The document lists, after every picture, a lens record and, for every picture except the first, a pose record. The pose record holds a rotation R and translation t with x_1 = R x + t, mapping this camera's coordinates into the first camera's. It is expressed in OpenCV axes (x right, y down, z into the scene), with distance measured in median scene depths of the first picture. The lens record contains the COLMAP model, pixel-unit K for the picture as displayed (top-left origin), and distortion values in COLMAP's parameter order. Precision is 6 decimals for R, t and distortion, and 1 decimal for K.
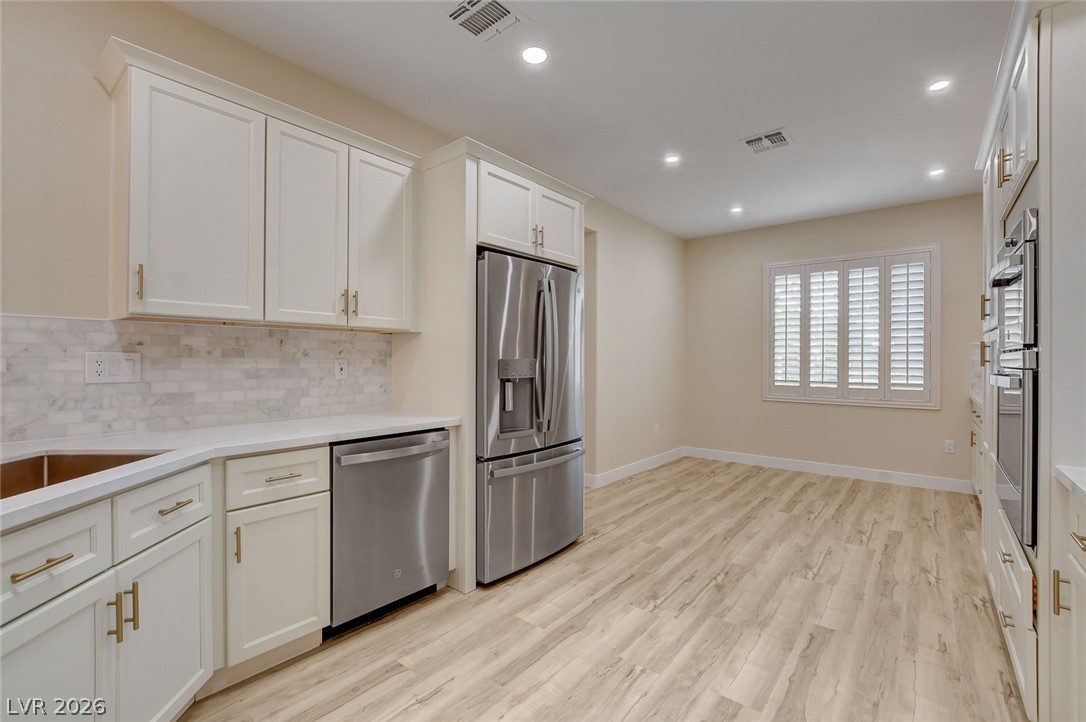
lens RADIAL K [[478.8, 0, 546.0], [0, 478.8, 359.3], [0, 0, 1]] dist [-0.001311, 0.000221]
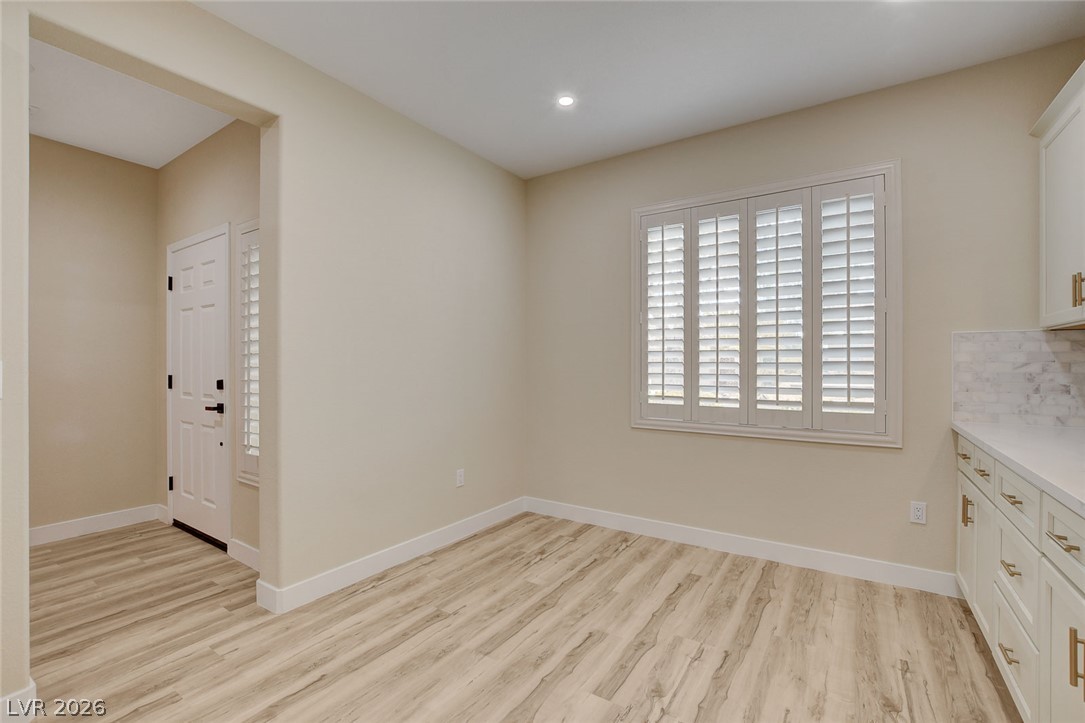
lens RADIAL K [[478.4, 0, 549.1], [0, 478.4, 362.3], [0, 0, 1]] dist [-0.001311, 0.000221]
pose [[0.995215, -0.002396, 0.097683, 0.331688], [0.002740, 0.999991, -0.003383, 0.002423], [-0.097674, 0.003635, 0.995212, 0.450835]]
